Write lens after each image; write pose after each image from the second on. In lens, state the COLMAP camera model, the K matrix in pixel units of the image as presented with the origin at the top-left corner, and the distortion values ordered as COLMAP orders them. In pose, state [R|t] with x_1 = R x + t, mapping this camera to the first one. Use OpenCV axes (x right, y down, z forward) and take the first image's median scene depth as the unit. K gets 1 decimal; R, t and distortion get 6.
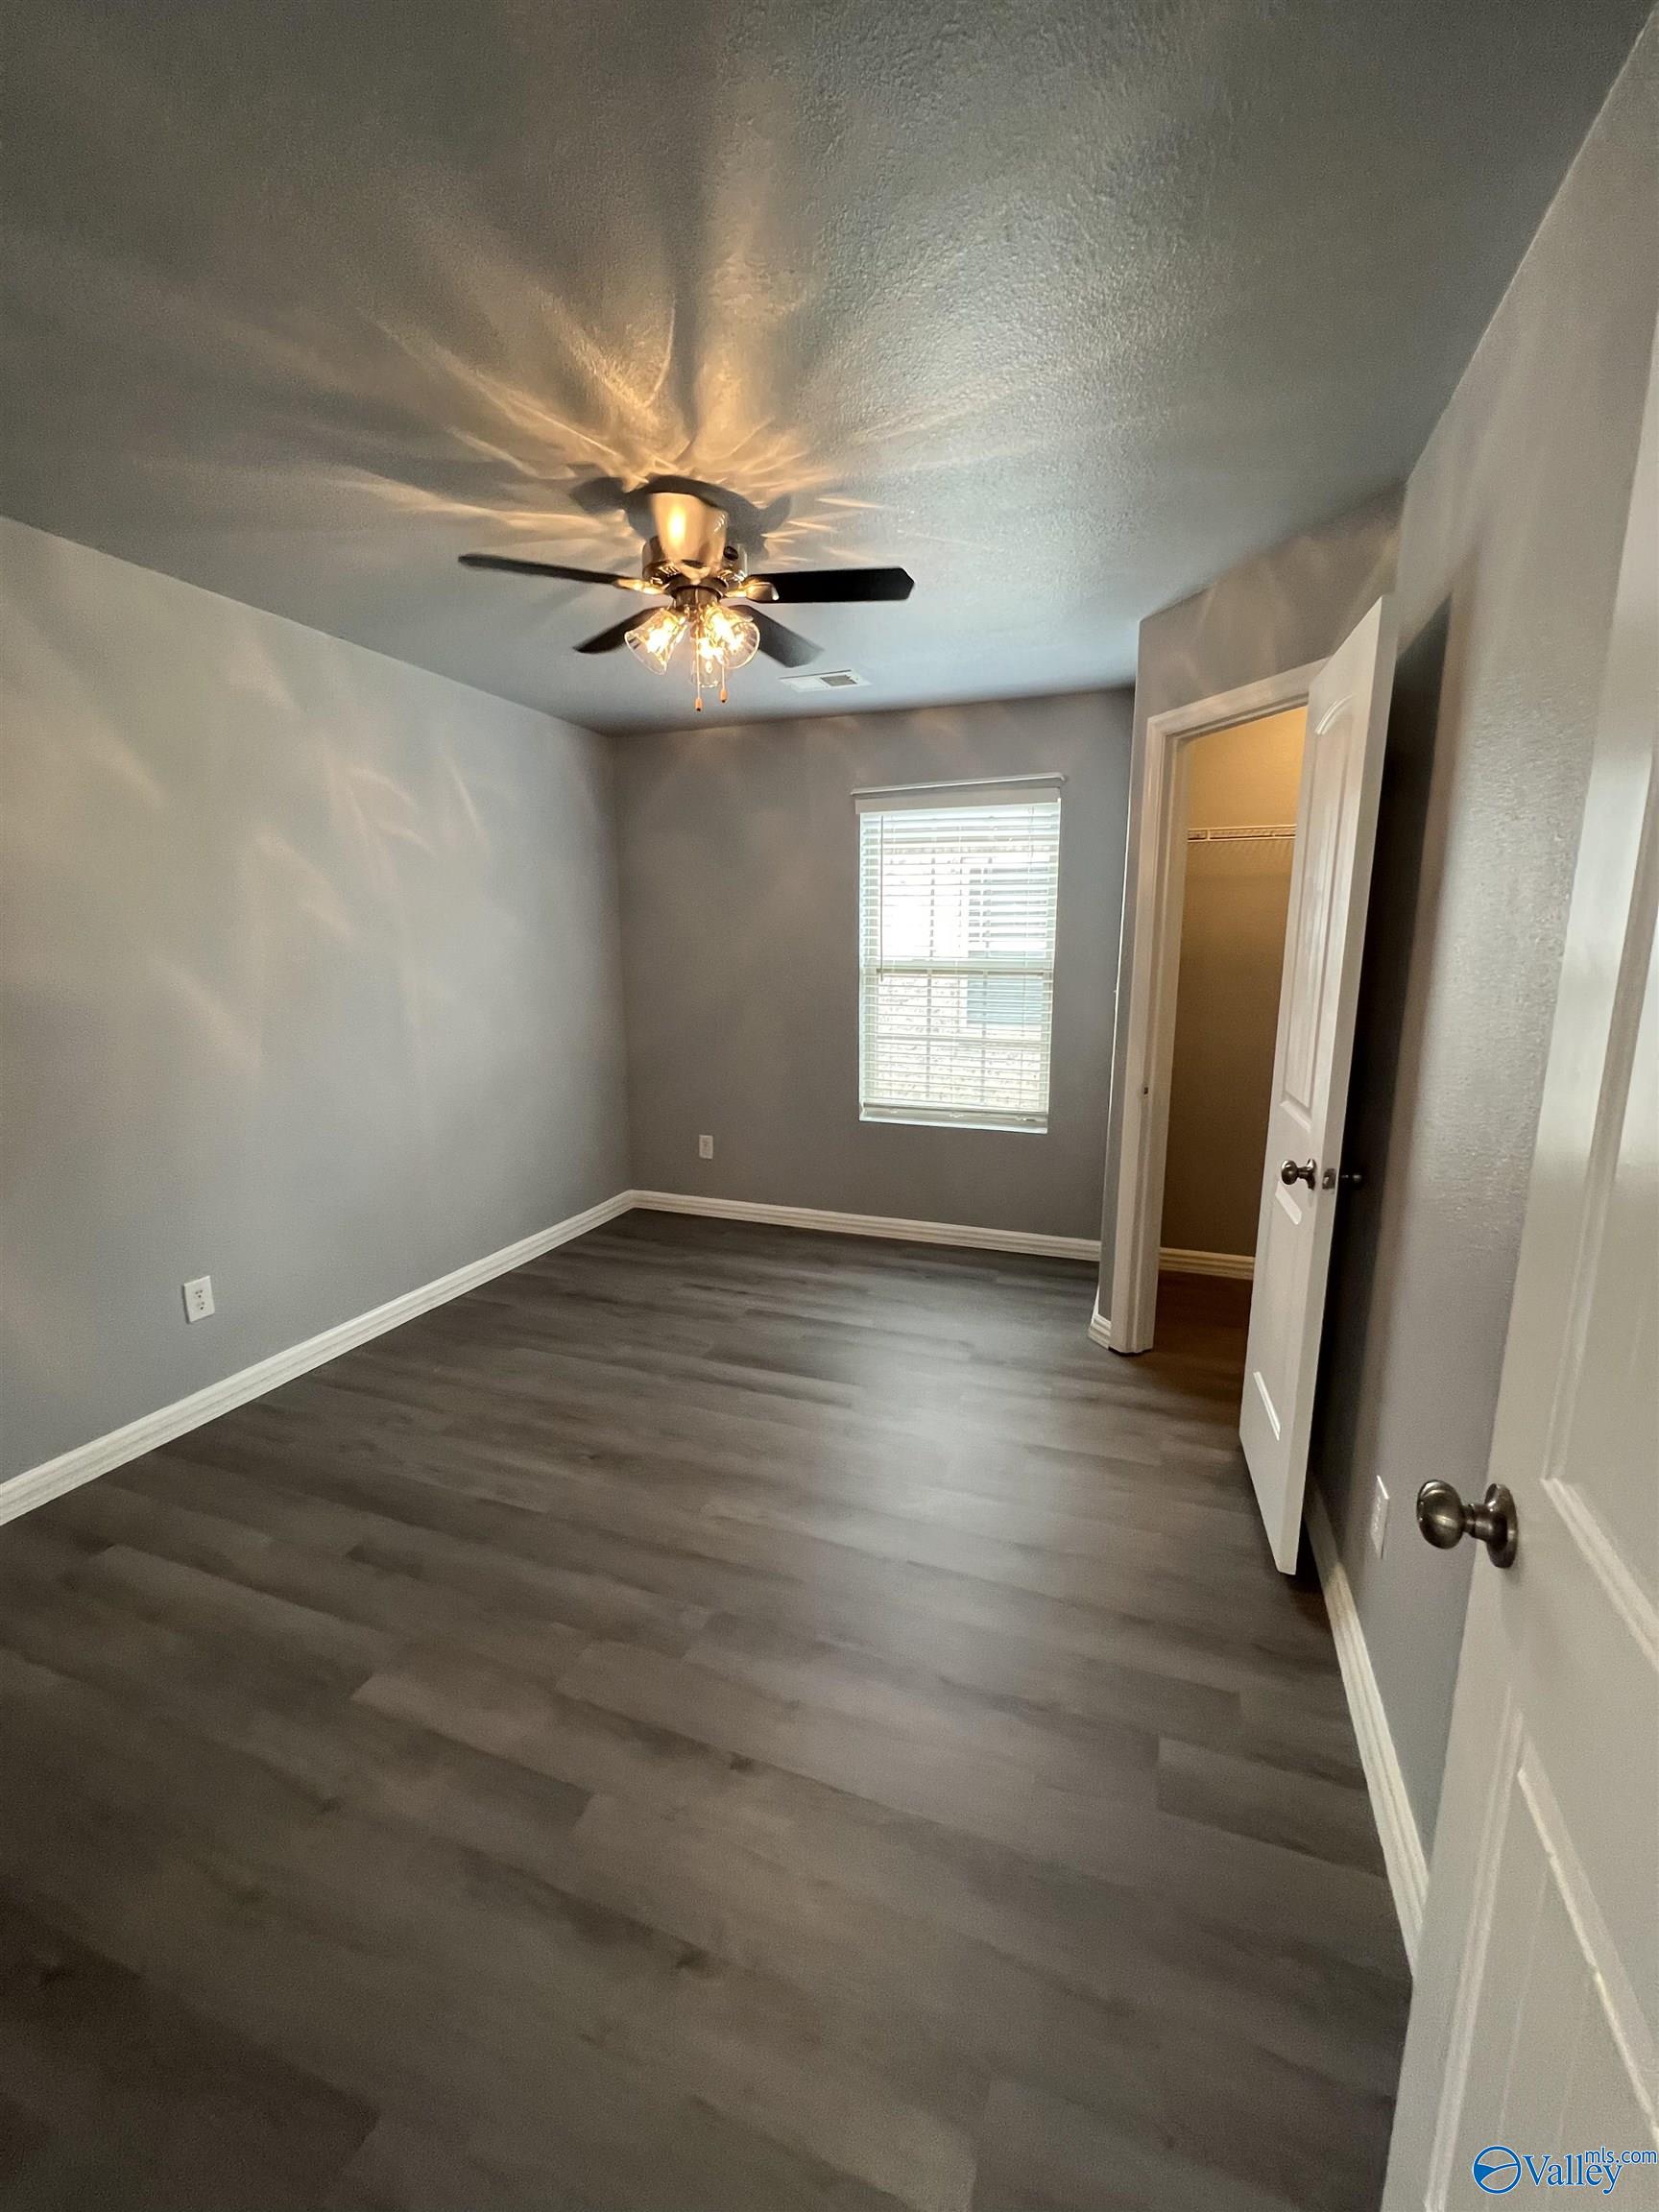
lens RADIAL K [[901.9, 0, 842.6], [0, 901.9, 1115.1], [0, 0, 1]] dist [-0.001374, -0.000404]
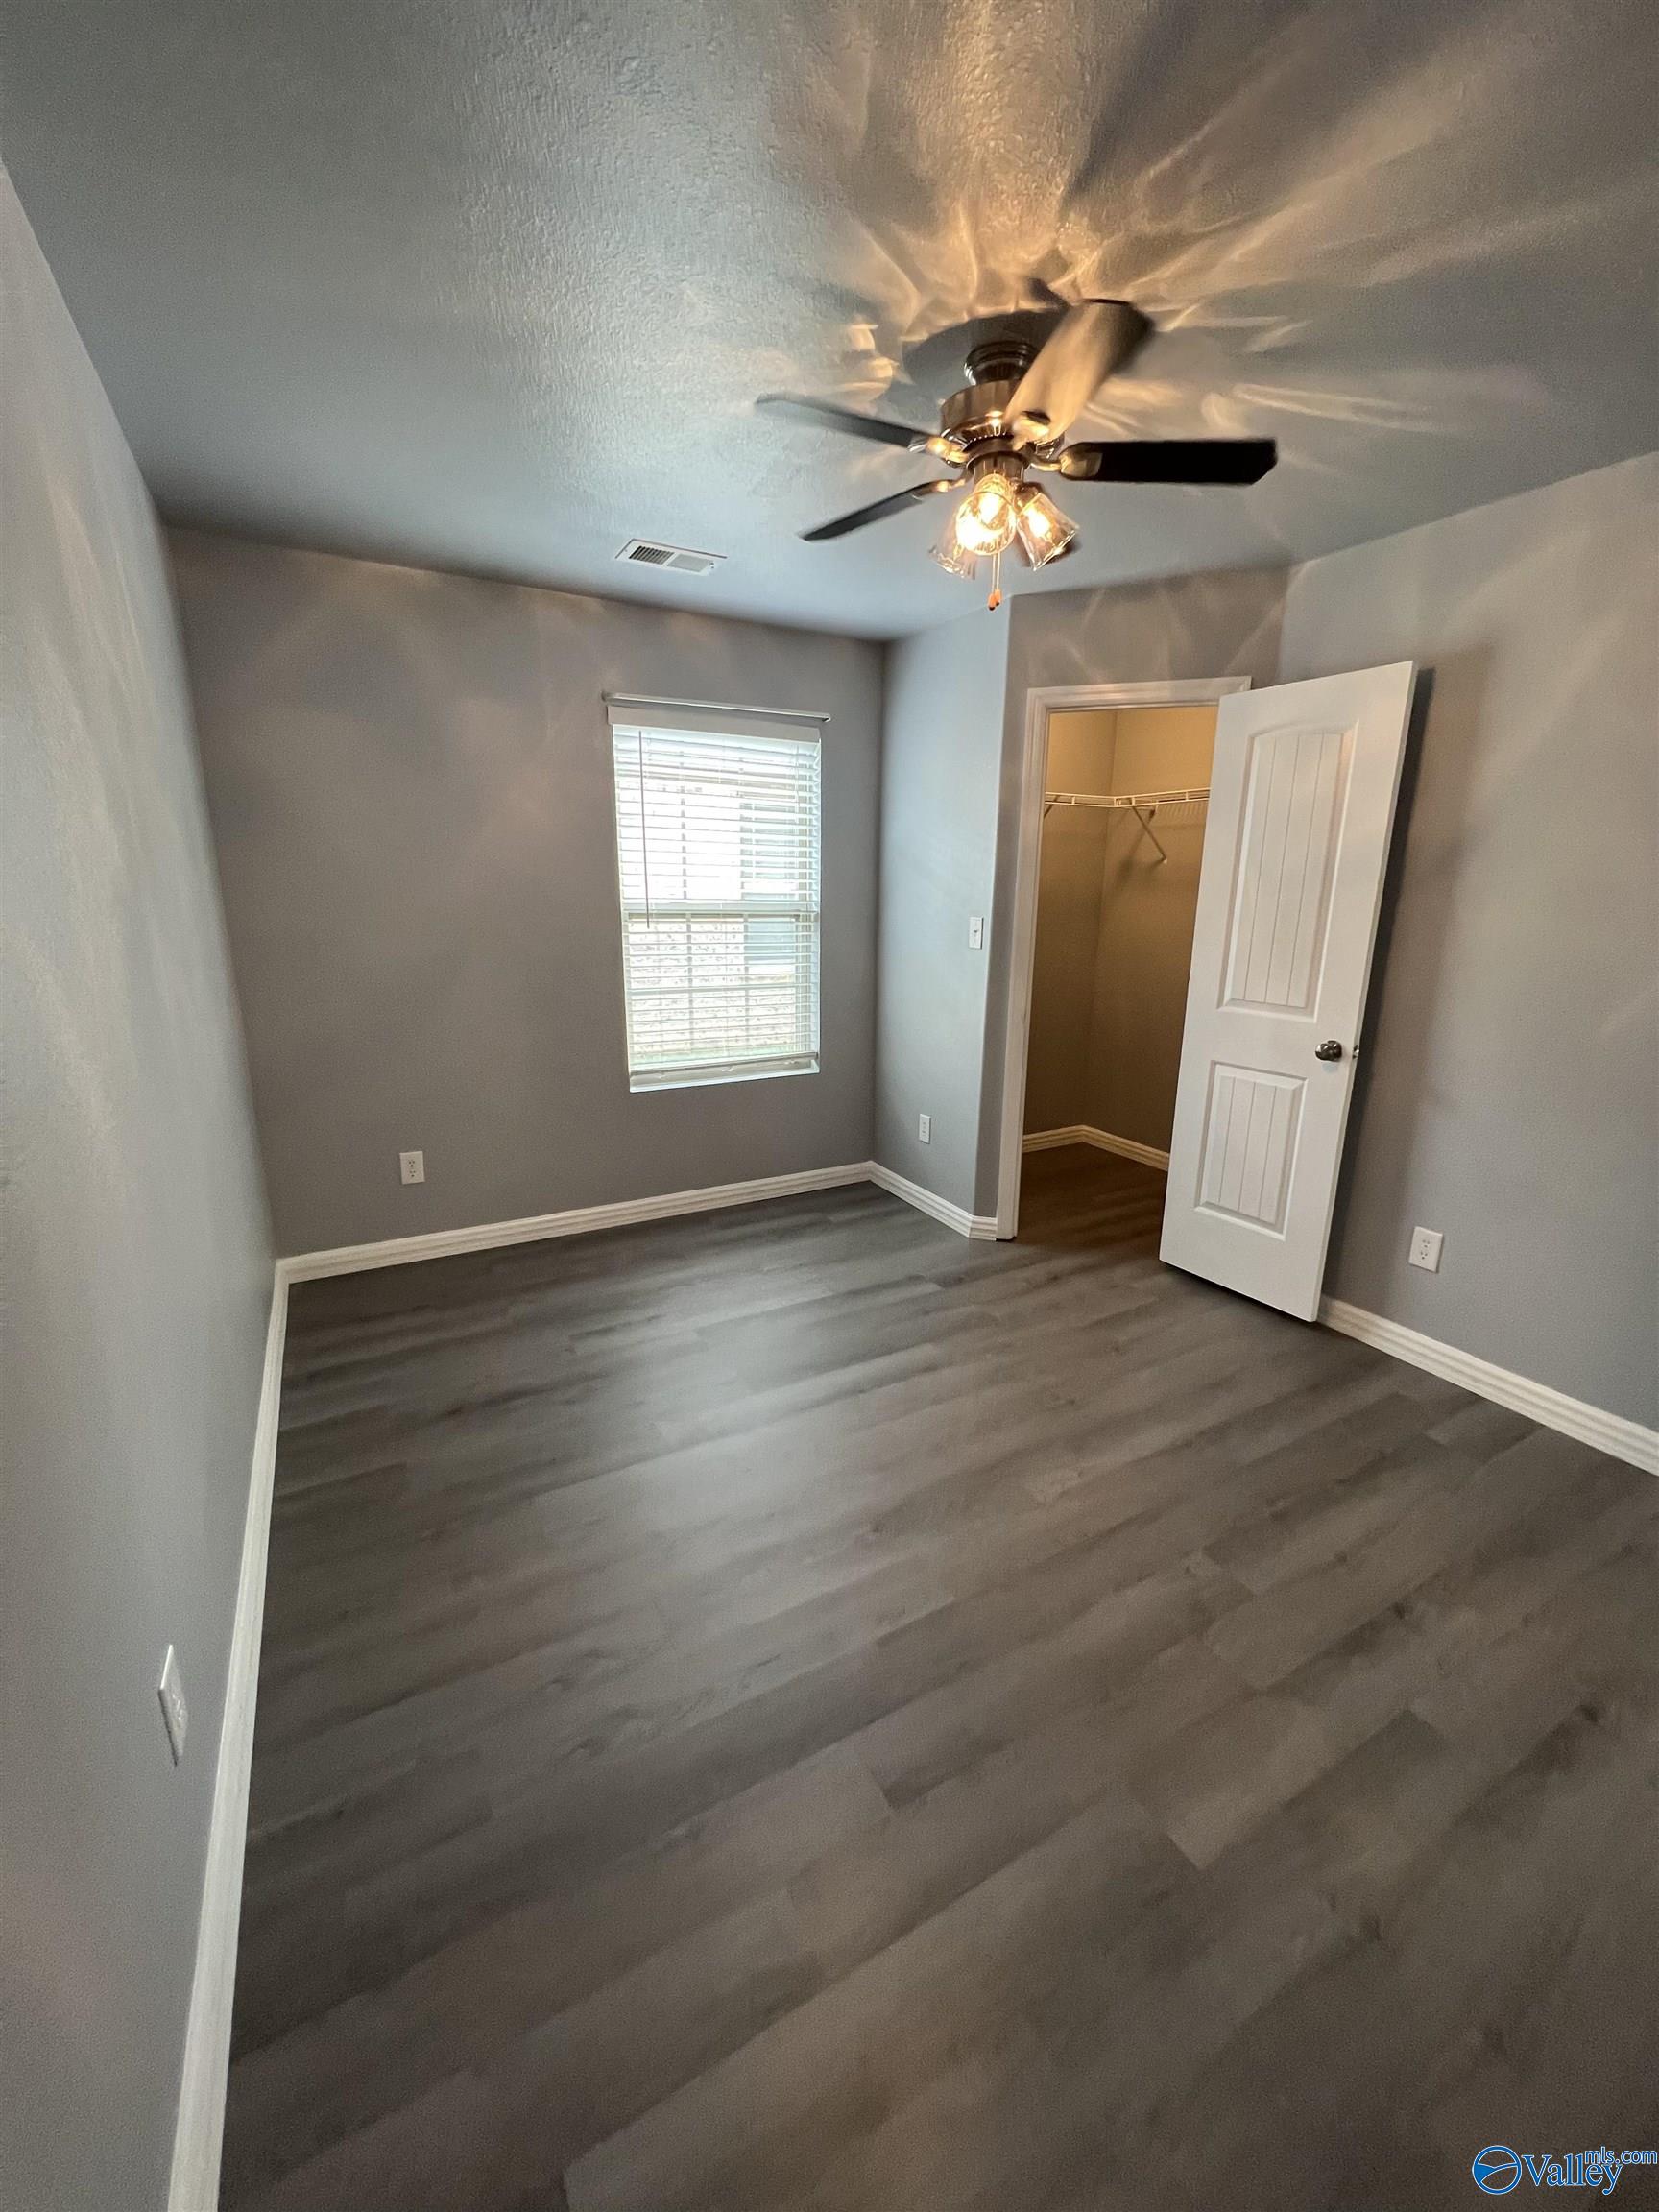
lens RADIAL K [[901.9, 0, 821.8], [0, 901.9, 1112.7], [0, 0, 1]] dist [-0.001374, -0.000404]
pose [[0.636775, -0.182518, 0.749136, -0.550675], [0.132182, 0.983037, 0.127148, -0.064700], [-0.759635, 0.018057, 0.650099, 0.328088]]
